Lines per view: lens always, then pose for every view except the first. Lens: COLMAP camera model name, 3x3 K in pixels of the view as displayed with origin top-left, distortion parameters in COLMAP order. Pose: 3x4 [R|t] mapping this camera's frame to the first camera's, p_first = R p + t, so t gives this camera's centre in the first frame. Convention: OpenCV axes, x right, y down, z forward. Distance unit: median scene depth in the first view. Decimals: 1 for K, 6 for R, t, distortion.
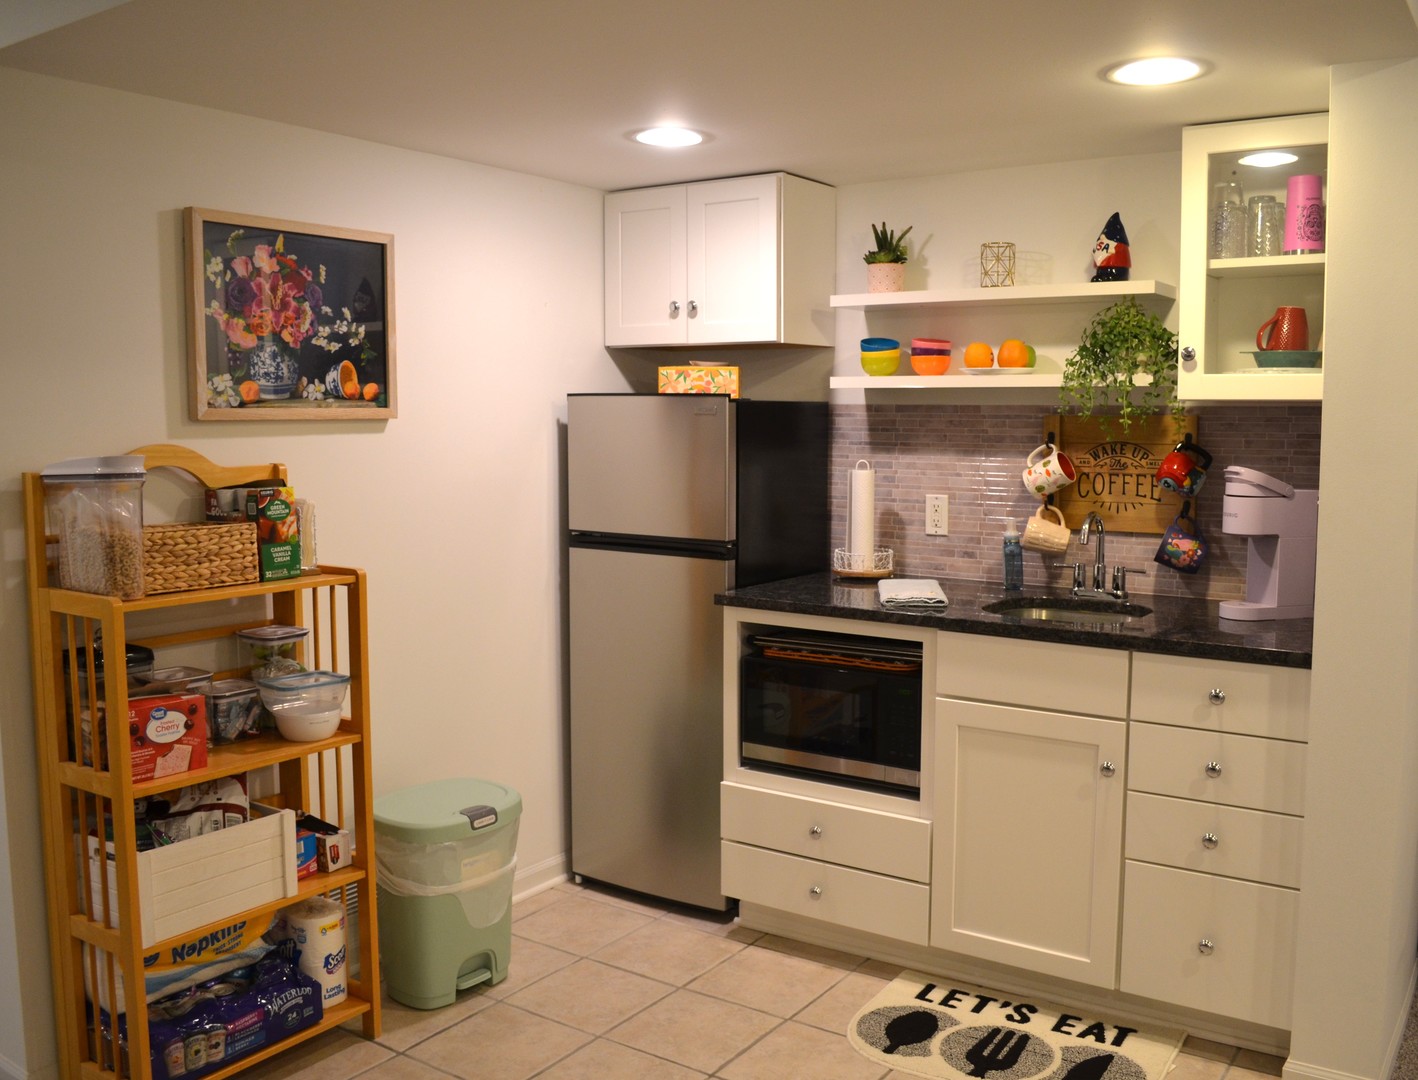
lens RADIAL K [[1251.8, 0, 711.7], [0, 1251.8, 531.2], [0, 0, 1]] dist [-0.043220, -0.022457]
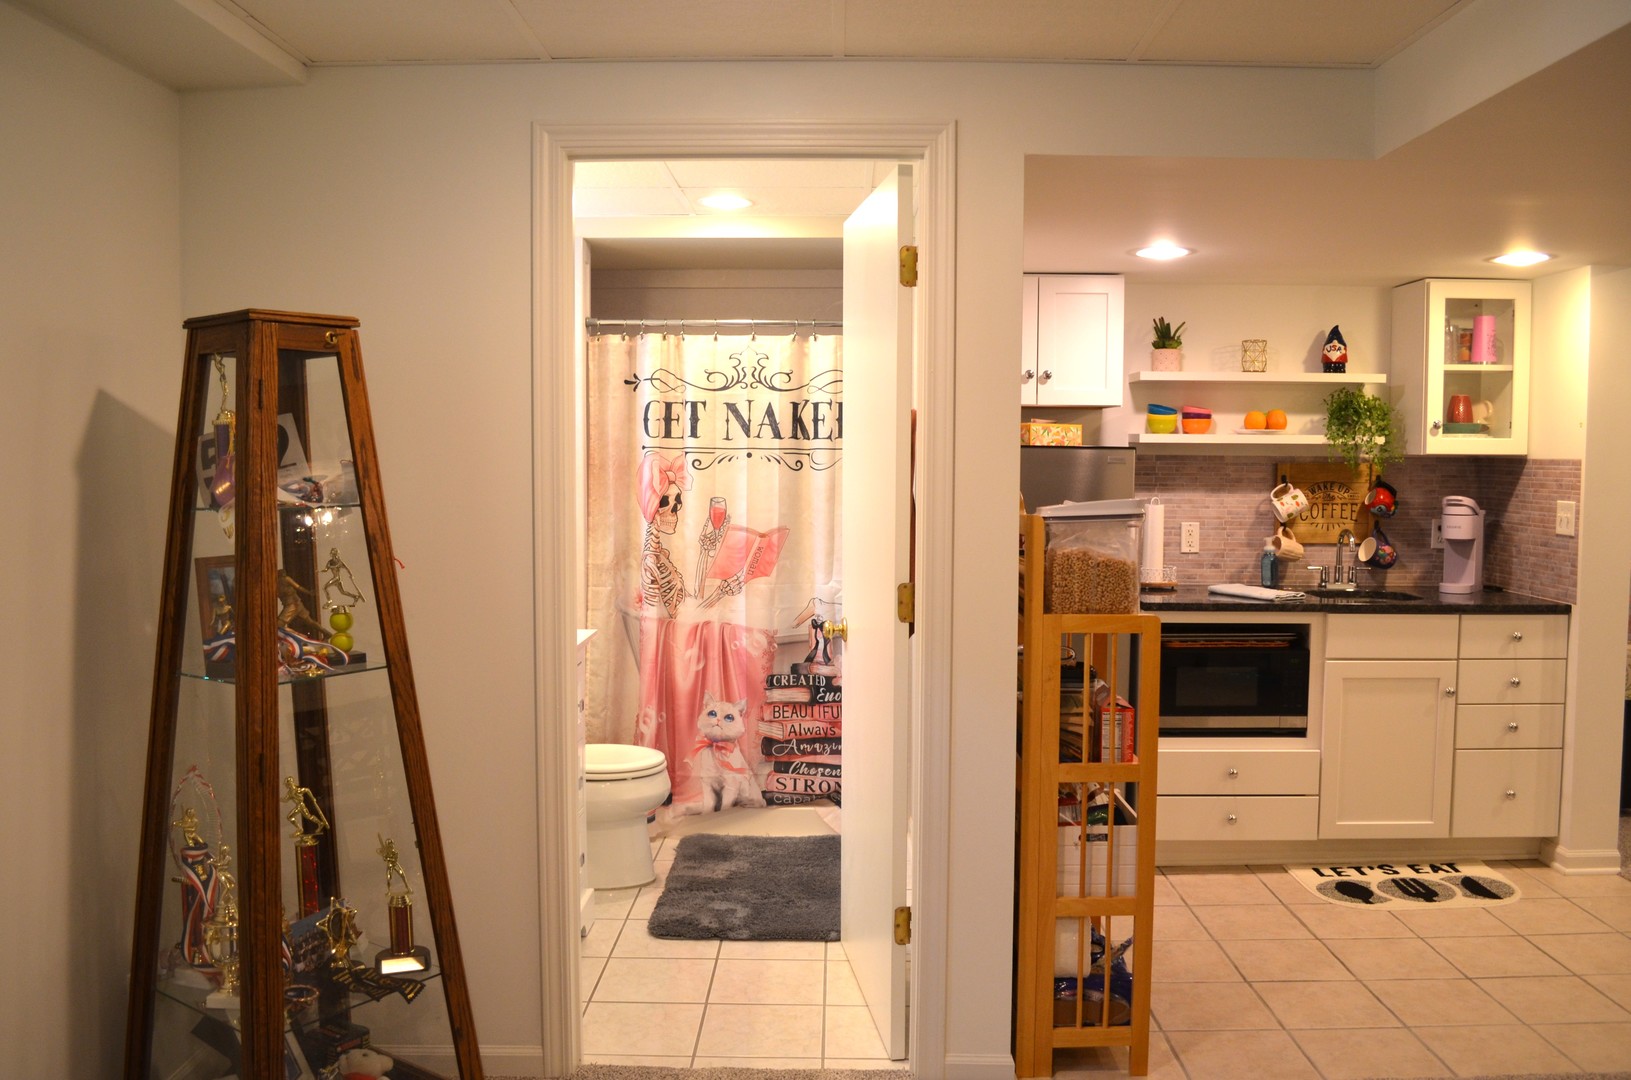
lens RADIAL K [[1304.0, 0, 817.2], [0, 1304.0, 553.0], [0, 0, 1]] dist [-0.035531, 0.019445]
pose [[0.830523, -0.039952, 0.555550, -1.115767], [0.050411, 0.998722, -0.003540, -0.014525], [-0.554698, 0.030946, 0.831476, 0.084031]]
